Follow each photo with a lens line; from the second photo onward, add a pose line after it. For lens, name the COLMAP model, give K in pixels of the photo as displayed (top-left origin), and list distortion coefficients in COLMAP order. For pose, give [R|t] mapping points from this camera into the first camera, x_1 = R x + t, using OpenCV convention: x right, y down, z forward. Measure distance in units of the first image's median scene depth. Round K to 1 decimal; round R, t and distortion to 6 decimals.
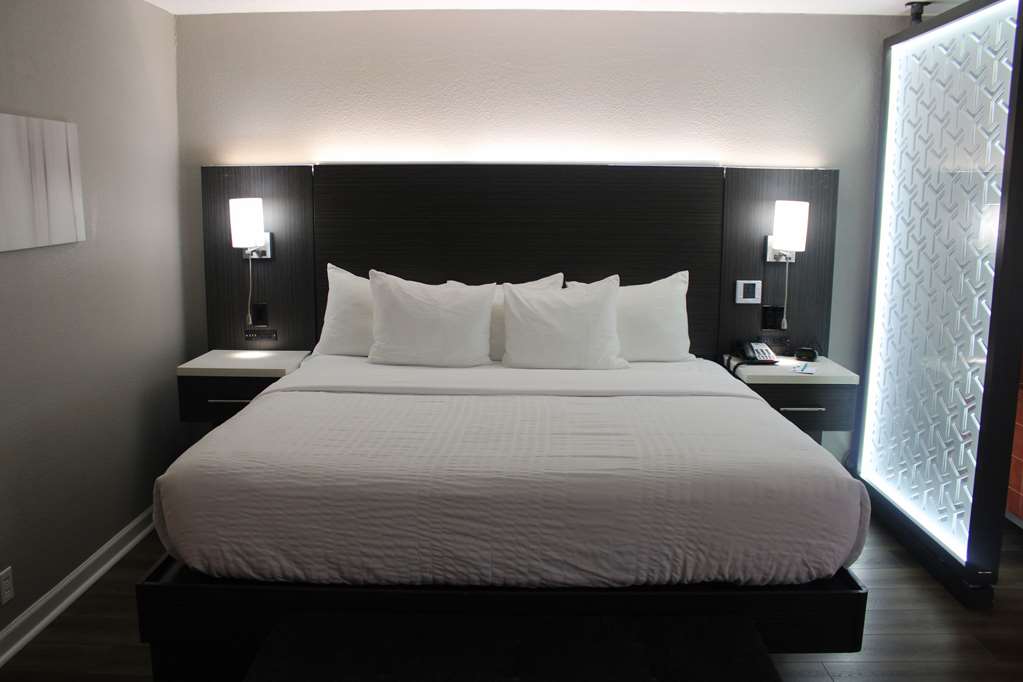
lens RADIAL K [[847.5, 0, 511.5], [0, 847.5, 341.0], [0, 0, 1]] dist [-0.098962, 0.009028]
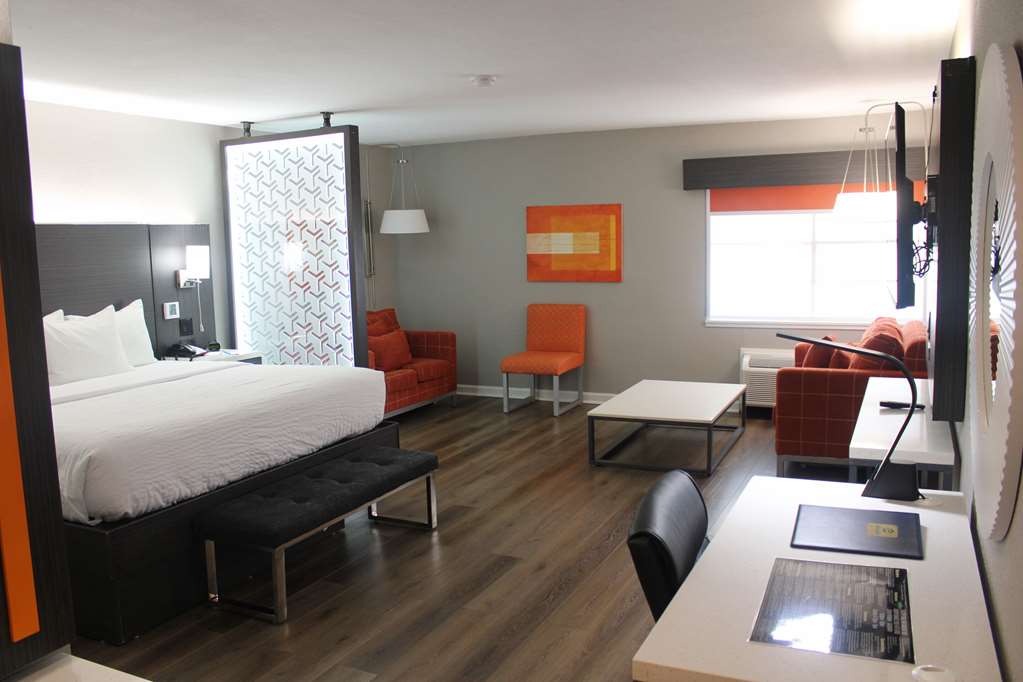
lens RADIAL K [[847.5, 0, 511.5], [0, 847.5, 341.0], [0, 0, 1]] dist [-0.098962, 0.009028]
pose [[0.399487, -0.123457, 0.908388, -0.816542], [0.187584, 0.980933, 0.050822, 0.029902], [-0.897342, 0.150096, 0.415029, -0.100902]]
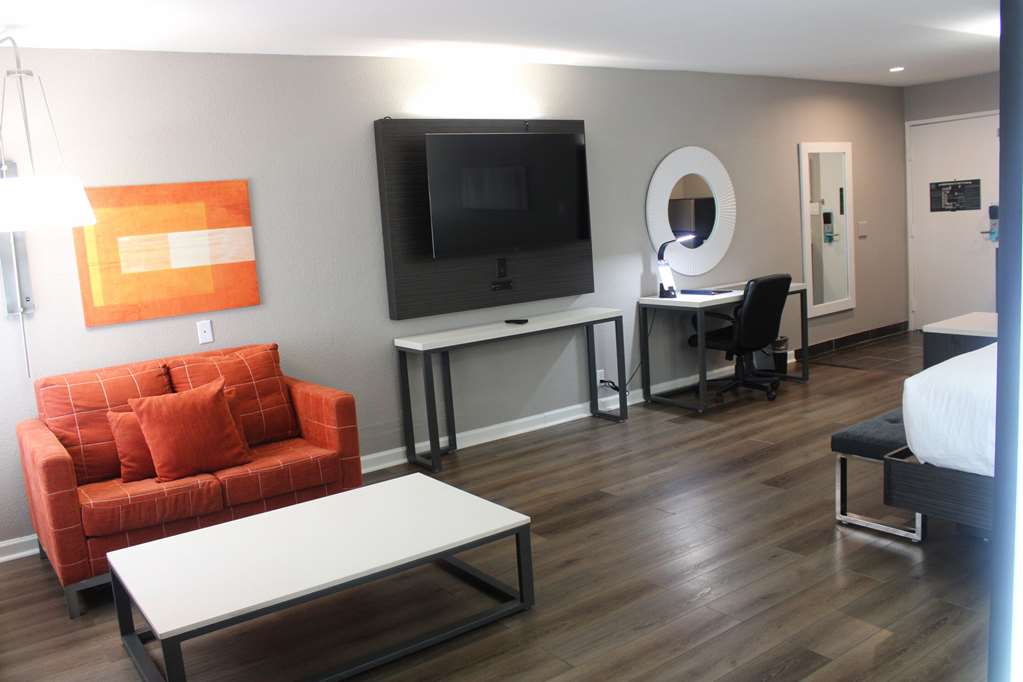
lens RADIAL K [[847.5, 0, 511.5], [0, 847.5, 341.0], [0, 0, 1]] dist [-0.098962, 0.009028]
pose [[-0.795170, 0.142516, -0.589401, 0.977736], [-0.030546, 0.961341, 0.273660, -0.127486], [0.605616, 0.235610, -0.760077, 0.952141]]
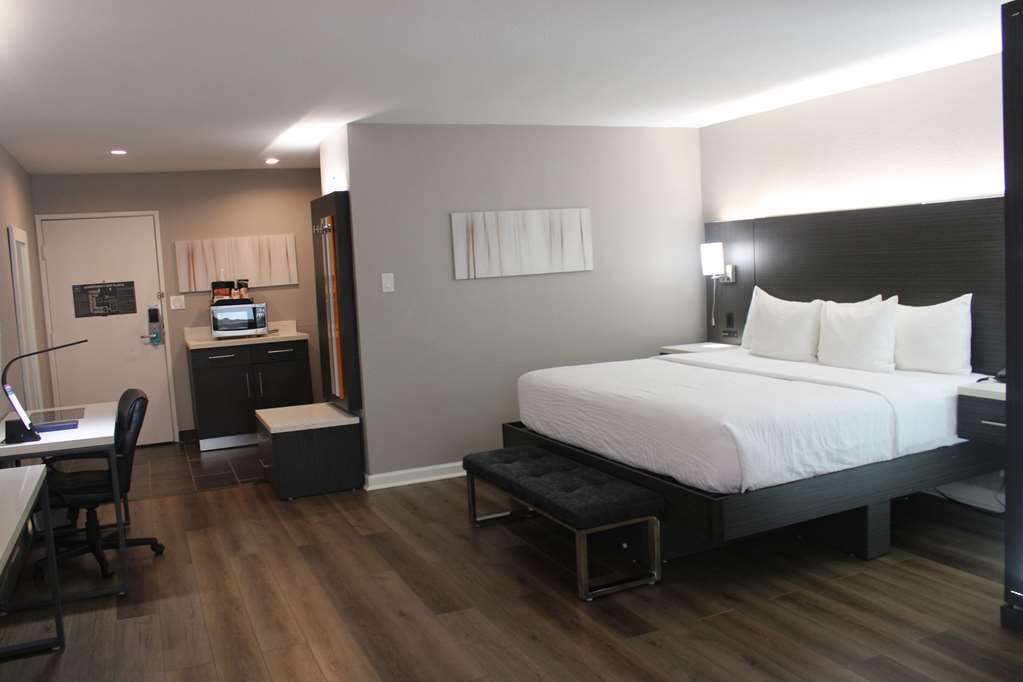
lens RADIAL K [[847.5, 0, 511.5], [0, 847.5, 341.0], [0, 0, 1]] dist [-0.098962, 0.009028]
pose [[0.441984, 0.057699, -0.895166, 0.939315], [-0.099344, 0.994939, 0.015080, 0.022598], [0.891505, 0.082264, 0.445479, -0.008876]]
